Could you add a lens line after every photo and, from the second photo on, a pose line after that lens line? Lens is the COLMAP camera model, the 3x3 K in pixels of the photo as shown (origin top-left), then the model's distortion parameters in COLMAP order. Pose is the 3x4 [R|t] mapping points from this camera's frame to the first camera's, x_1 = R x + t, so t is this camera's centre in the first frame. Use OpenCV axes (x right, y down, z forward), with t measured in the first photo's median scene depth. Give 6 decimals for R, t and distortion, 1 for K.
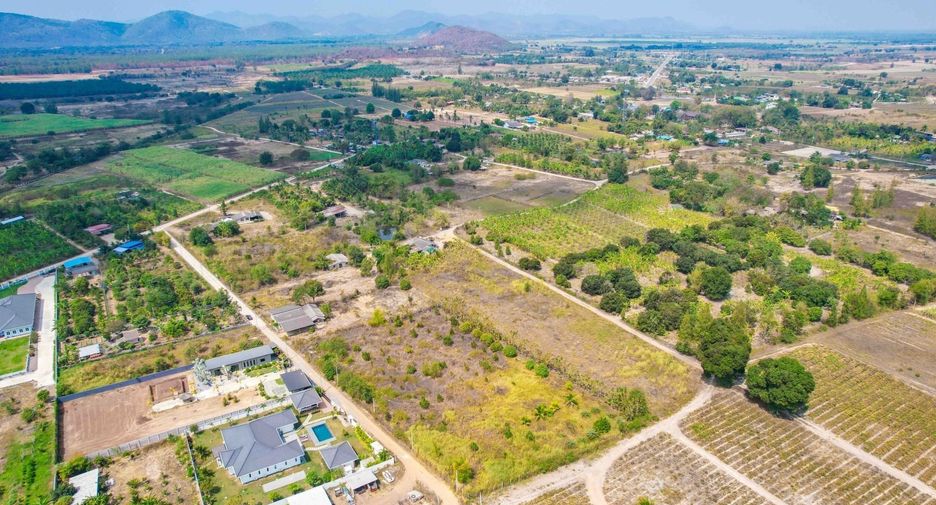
lens RADIAL K [[598.4, 0, 471.7], [0, 598.4, 252.5], [0, 0, 1]] dist [-0.082389, 0.075550]
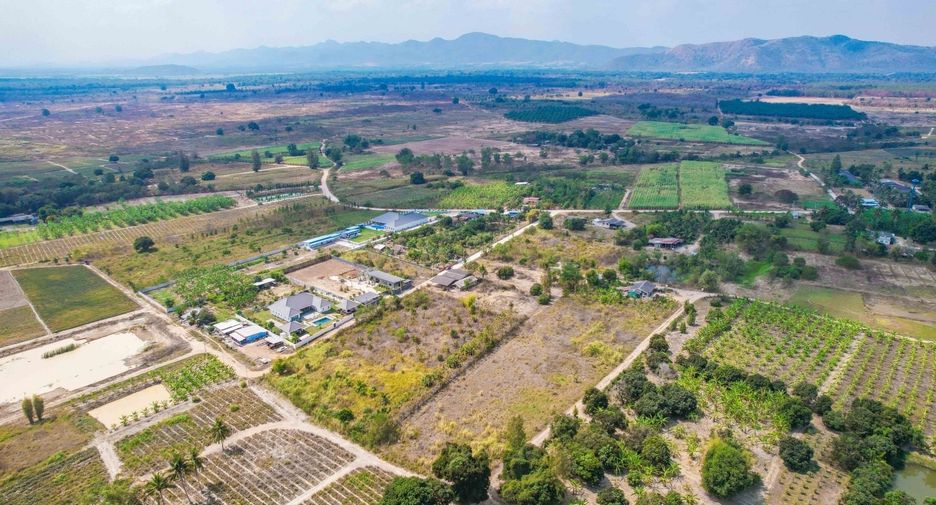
lens RADIAL K [[598.4, 0, 472.3], [0, 598.4, 250.4], [0, 0, 1]] dist [-0.082389, 0.075550]
pose [[0.322337, 0.294936, -0.899506, 0.676347], [-0.332833, 0.924864, 0.183980, -0.156602], [0.886183, 0.240082, 0.396282, 0.388262]]
